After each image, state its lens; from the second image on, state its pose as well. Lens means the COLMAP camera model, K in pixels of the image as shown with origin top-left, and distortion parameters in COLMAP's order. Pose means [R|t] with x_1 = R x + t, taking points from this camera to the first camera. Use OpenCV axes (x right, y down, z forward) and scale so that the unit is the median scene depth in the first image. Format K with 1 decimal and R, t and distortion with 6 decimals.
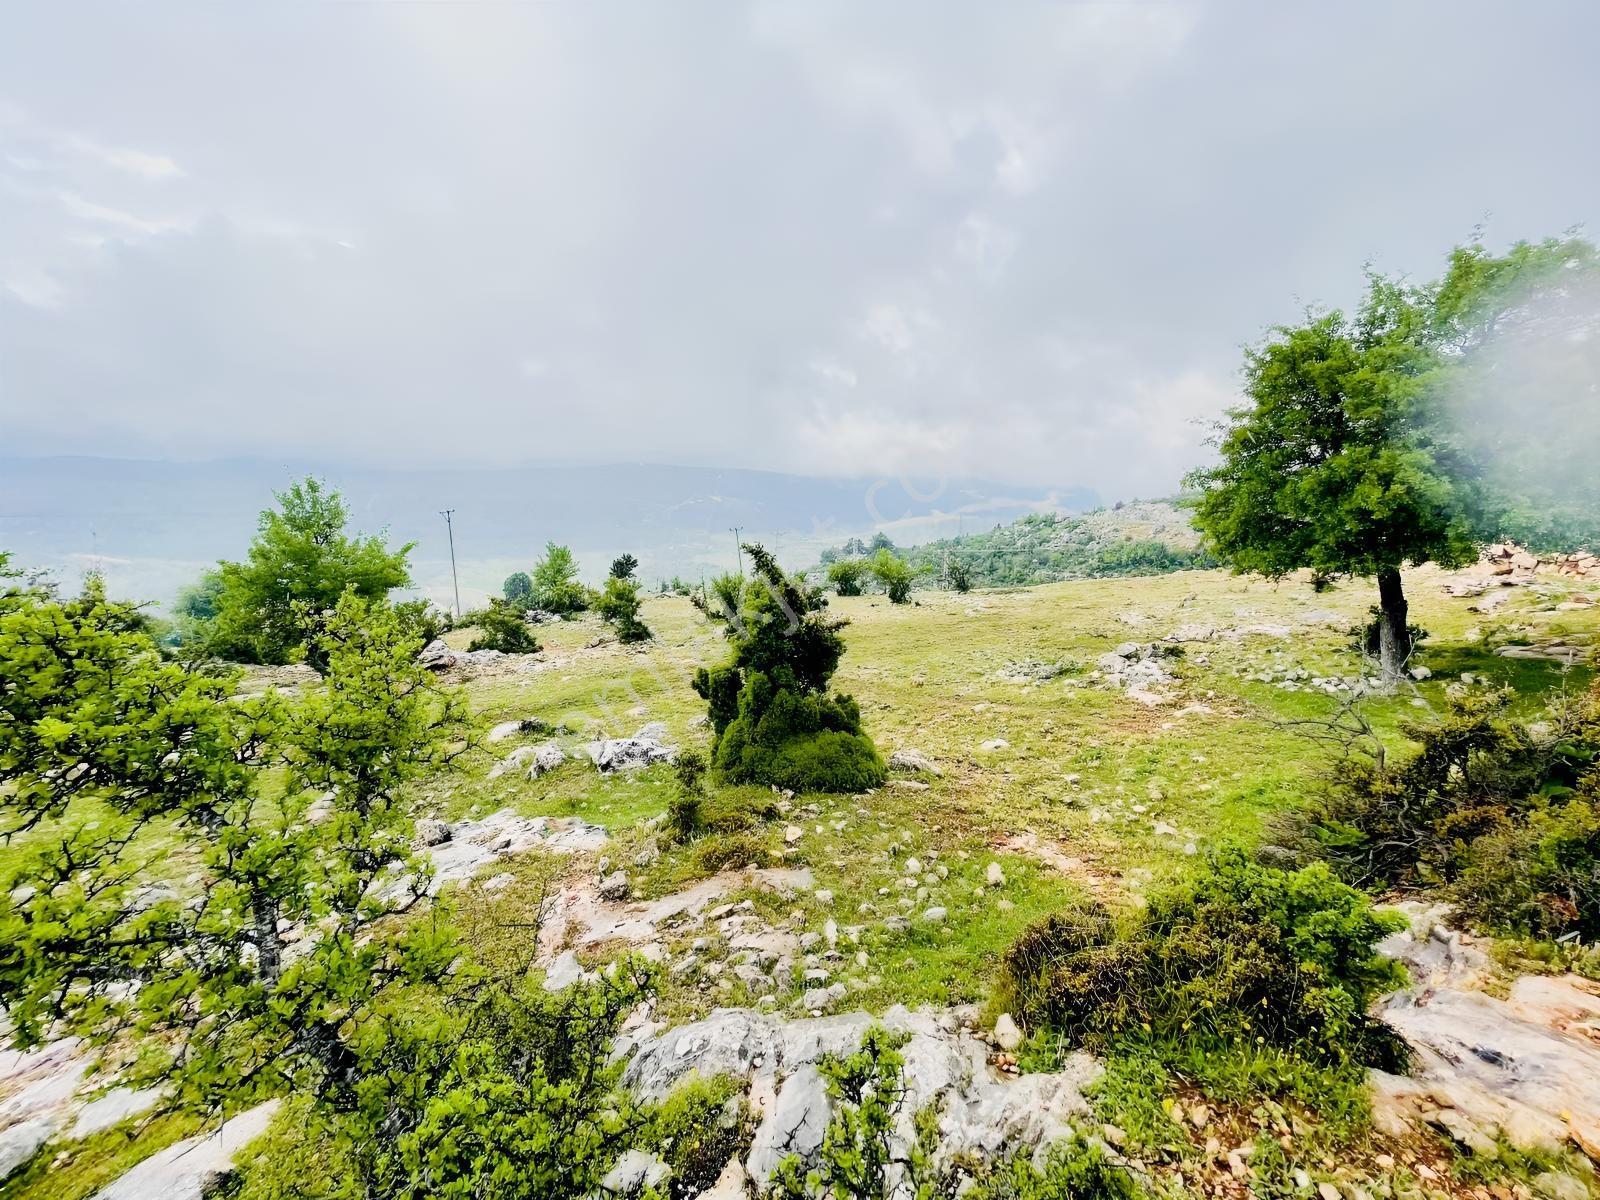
lens RADIAL K [[652.1, 0, 775.0], [0, 652.1, 577.1], [0, 0, 1]] dist [-0.003278, -0.003209]
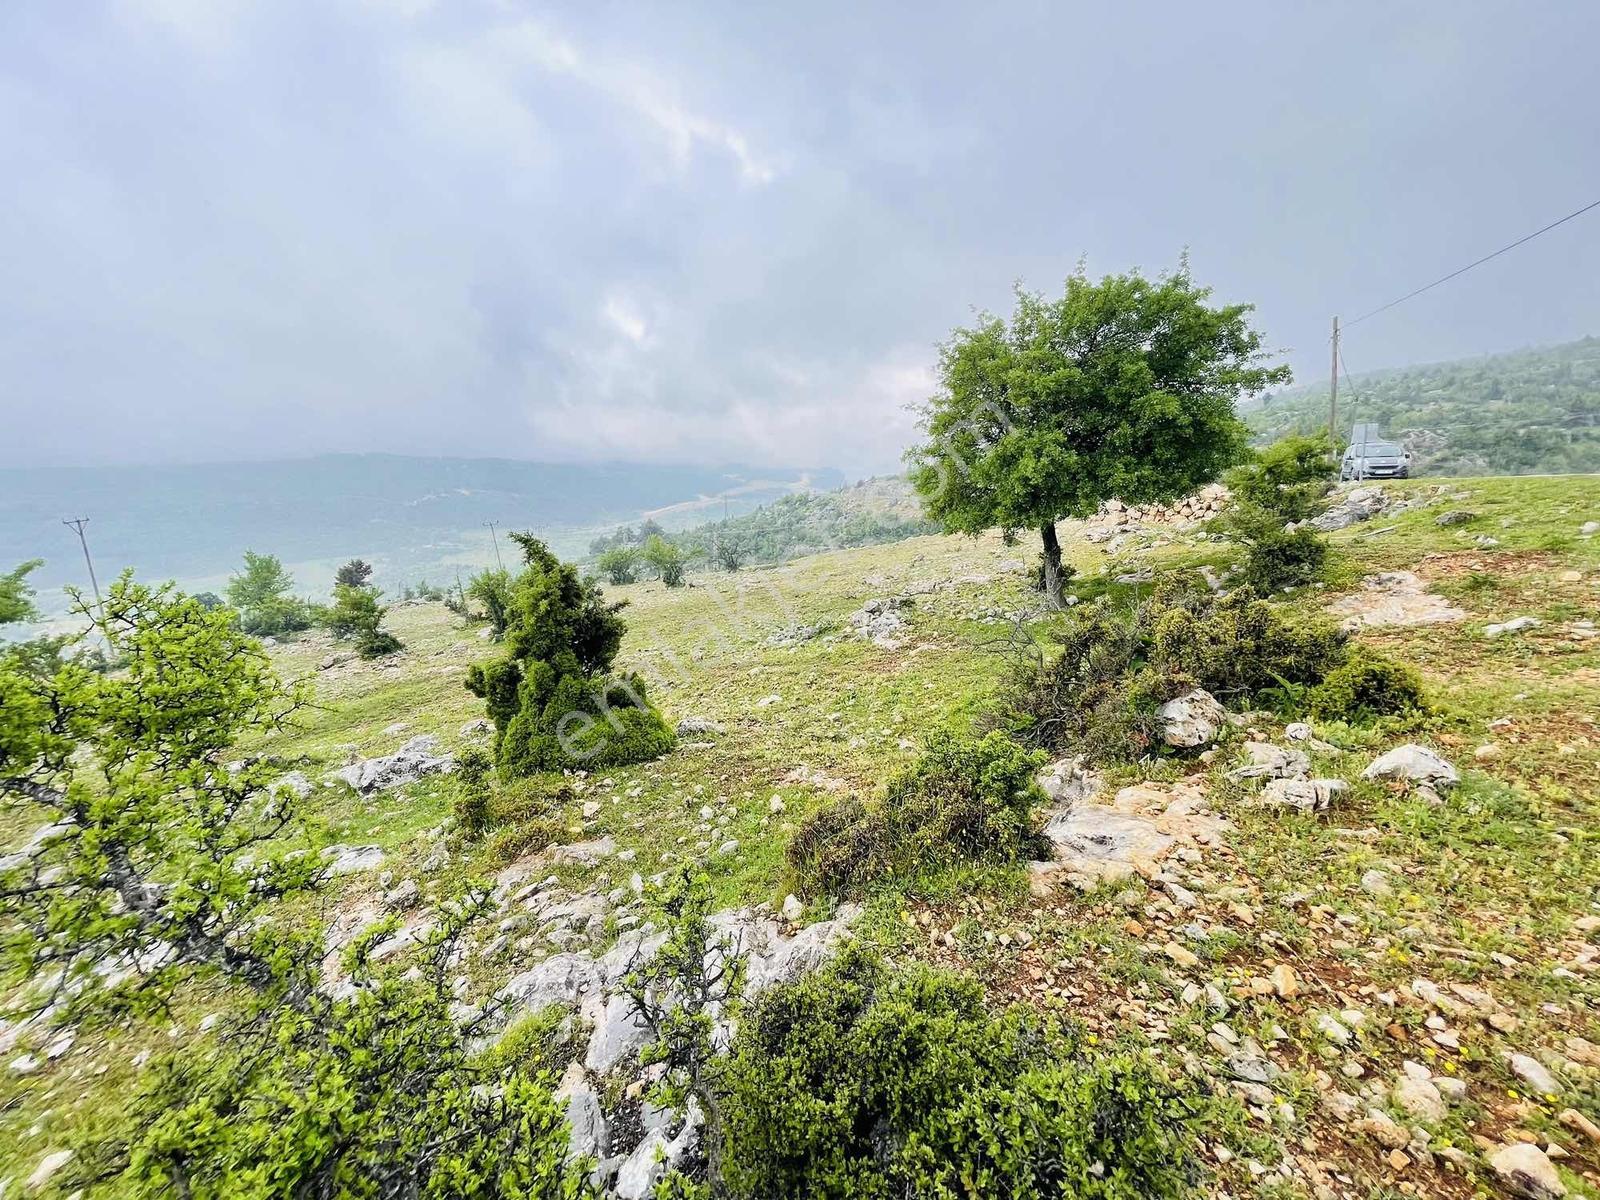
lens RADIAL K [[652.1, 0, 776.1], [0, 652.1, 574.0], [0, 0, 1]] dist [-0.003278, -0.003209]
pose [[0.937010, -0.081682, 0.339619, -0.014065], [0.076172, 0.996657, 0.029548, 0.013990], [-0.340897, -0.001817, 0.940099, -0.054666]]
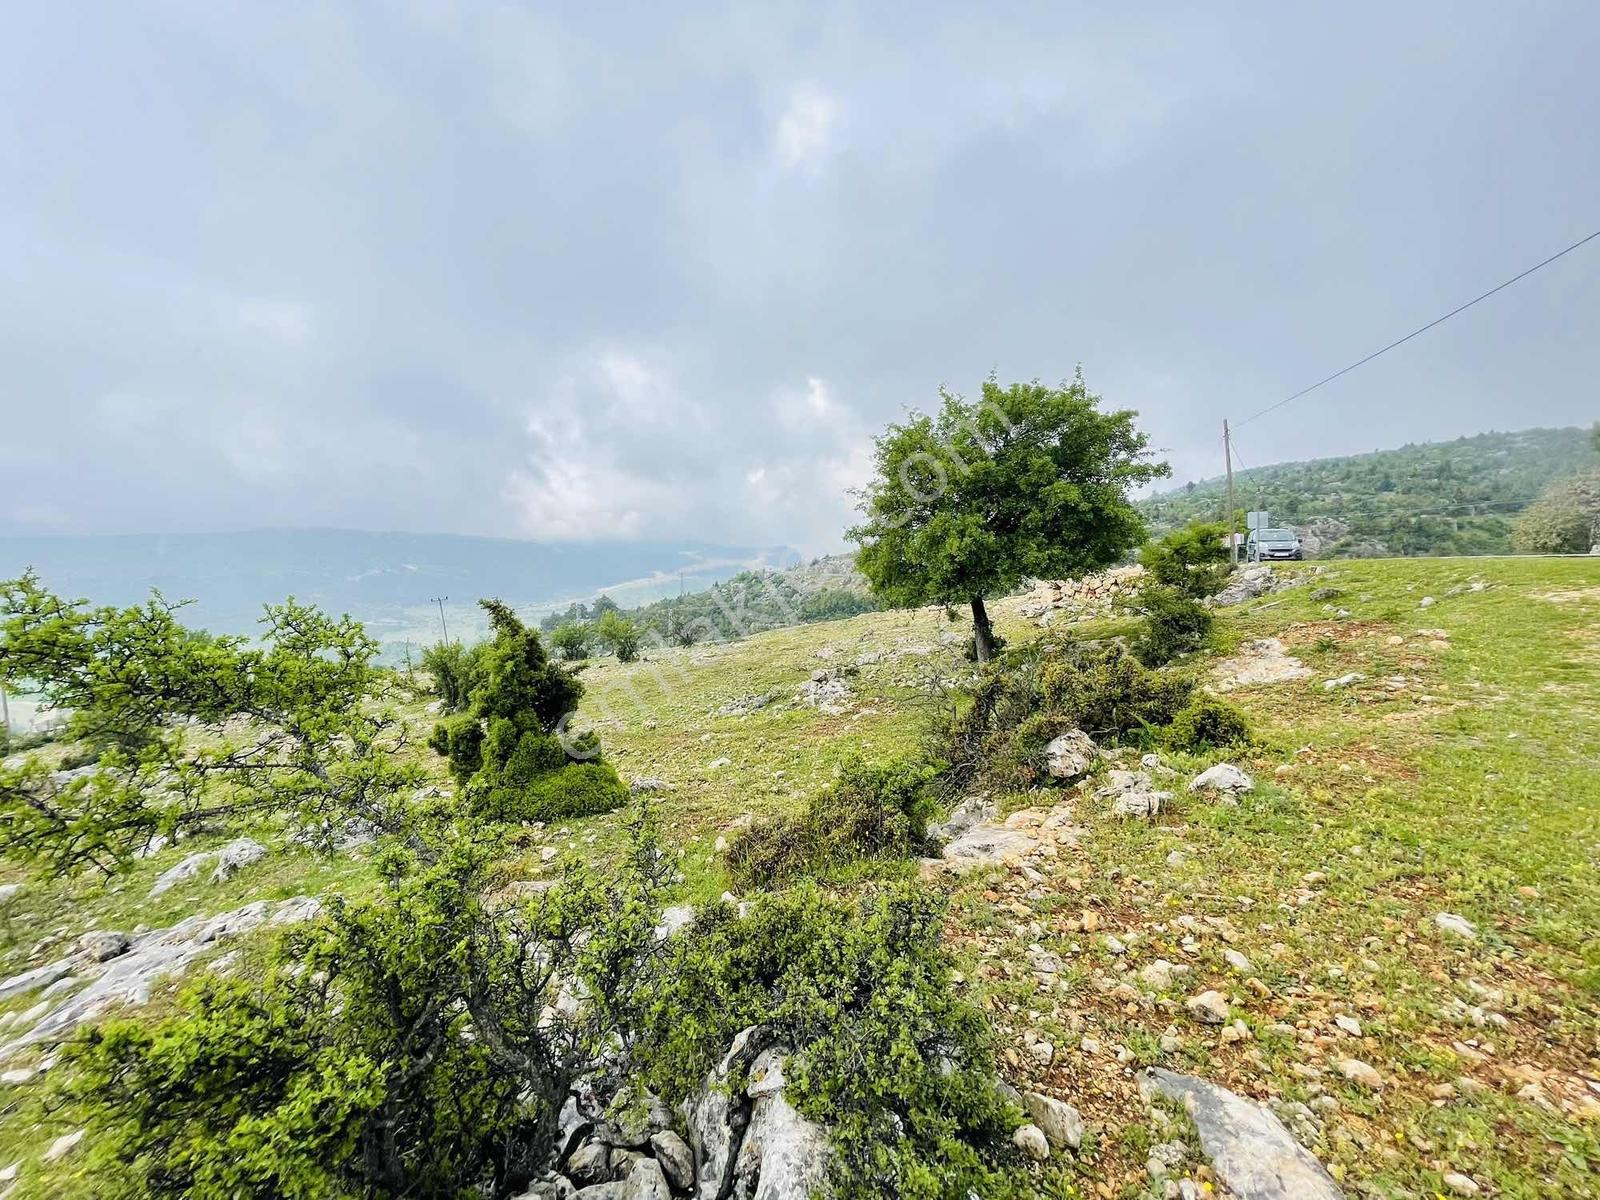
lens RADIAL K [[652.1, 0, 774.4], [0, 652.1, 572.3], [0, 0, 1]] dist [-0.003278, -0.003209]
pose [[0.913224, -0.032099, 0.406191, -0.047136], [0.073583, 0.993494, -0.086923, 0.037006], [-0.400758, 0.109269, 0.909645, -0.180903]]
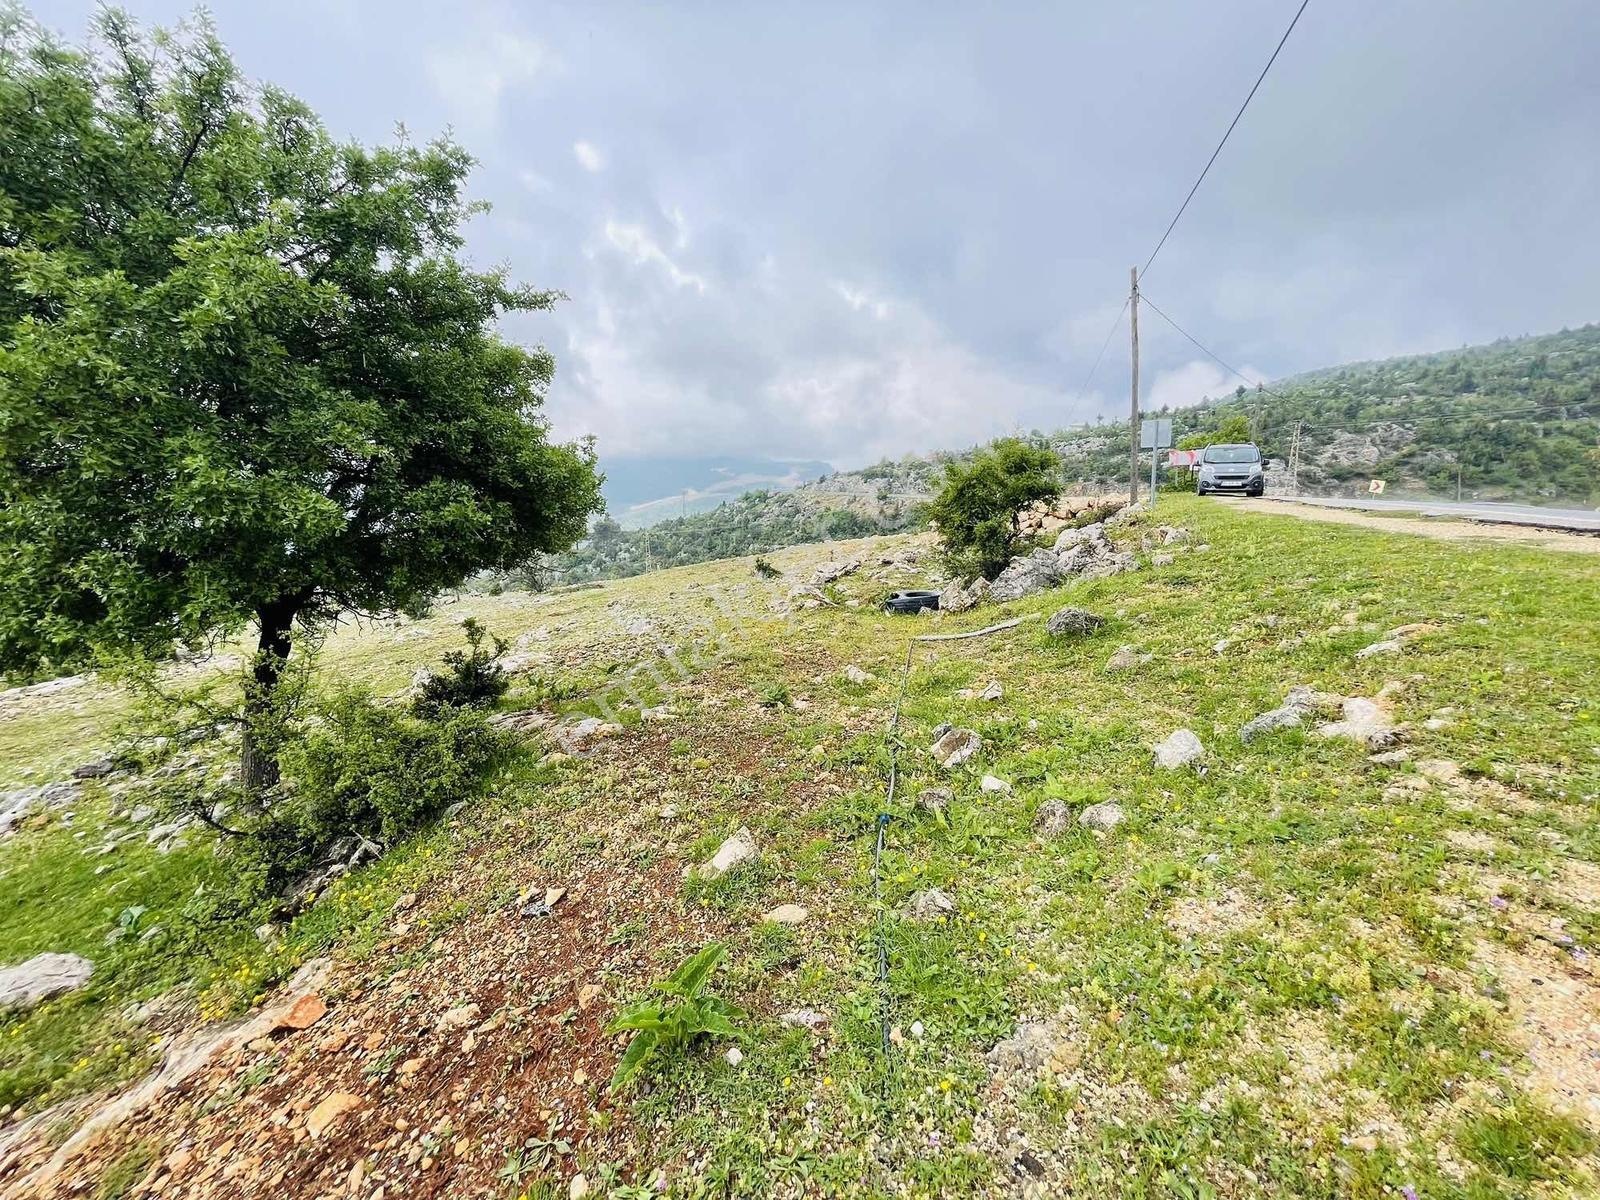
lens RADIAL K [[643.1, 0, 822.4], [0, 643.1, 582.0], [0, 0, 1]] dist [0.002354, -0.000107]
pose [[0.921217, -0.096072, 0.377002, 1.261284], [0.079349, 0.995059, 0.059682, -0.045231], [-0.380872, -0.025065, 0.924288, 0.212031]]
